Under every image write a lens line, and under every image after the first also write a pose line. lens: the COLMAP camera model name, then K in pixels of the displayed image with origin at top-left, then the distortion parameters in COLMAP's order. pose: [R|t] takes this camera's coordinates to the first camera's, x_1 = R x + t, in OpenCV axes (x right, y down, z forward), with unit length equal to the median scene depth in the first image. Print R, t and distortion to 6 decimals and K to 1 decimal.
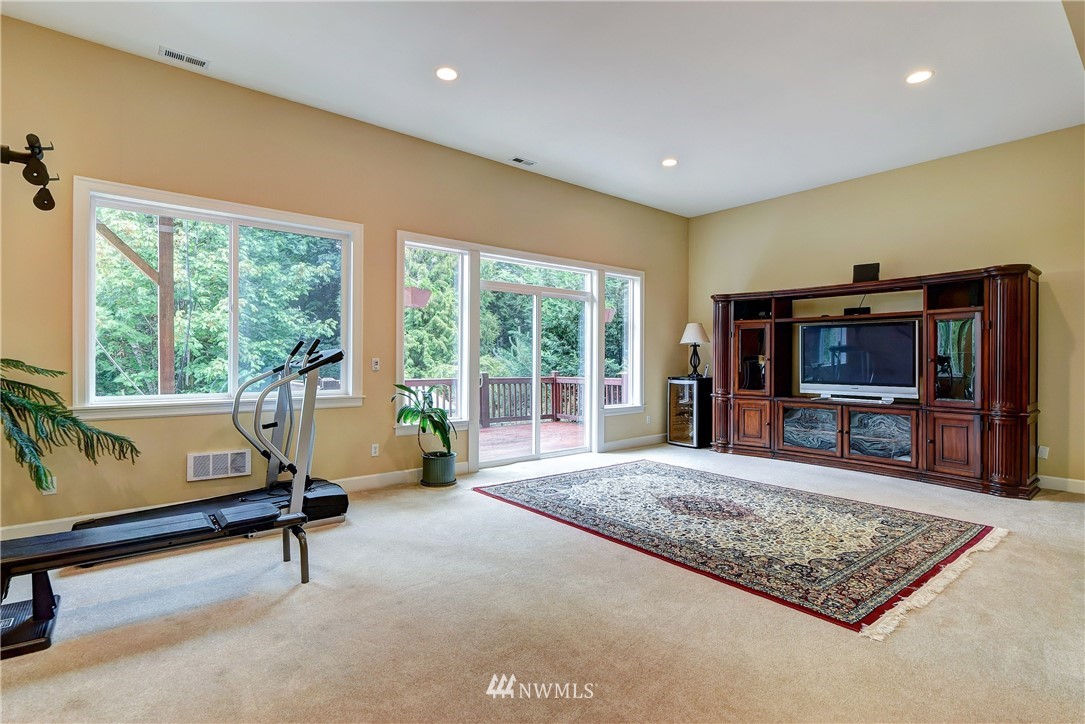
lens RADIAL K [[525.1, 0, 543.5], [0, 525.1, 358.6], [0, 0, 1]] dist [0.004454, 0.000345]
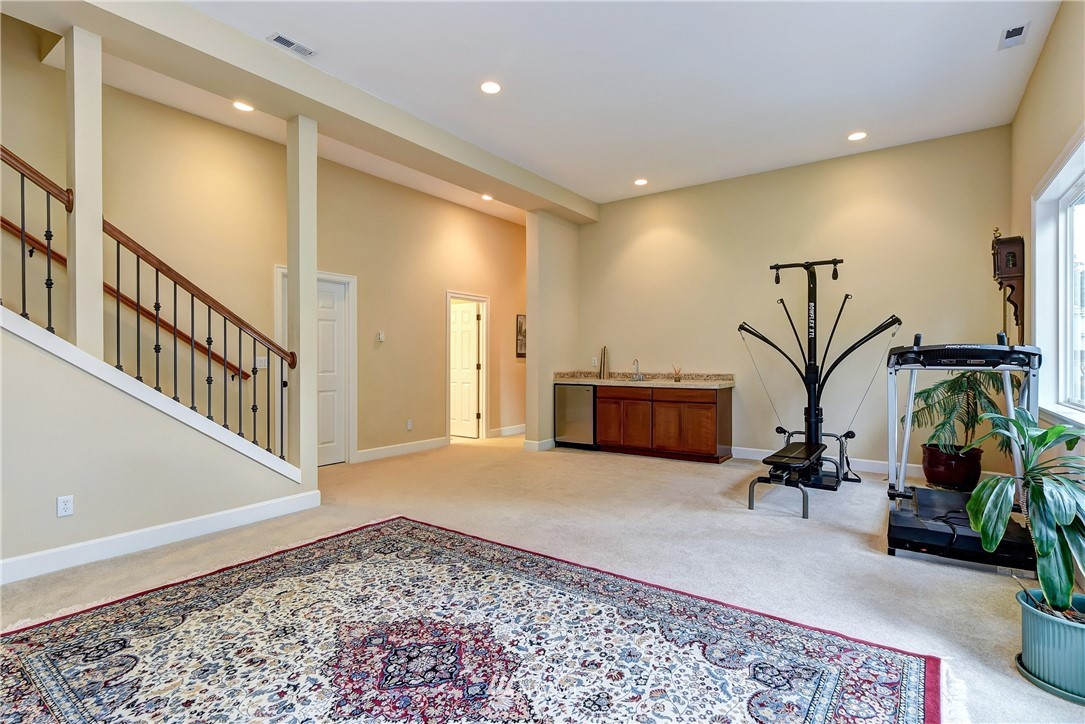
lens RADIAL K [[525.1, 0, 544.8], [0, 525.1, 362.0], [0, 0, 1]] dist [0.004454, 0.000345]
pose [[-0.965402, -0.002546, -0.260754, 0.325337], [-0.003901, 0.999981, 0.004682, 0.004669], [0.260737, 0.005538, -0.965394, 1.503954]]
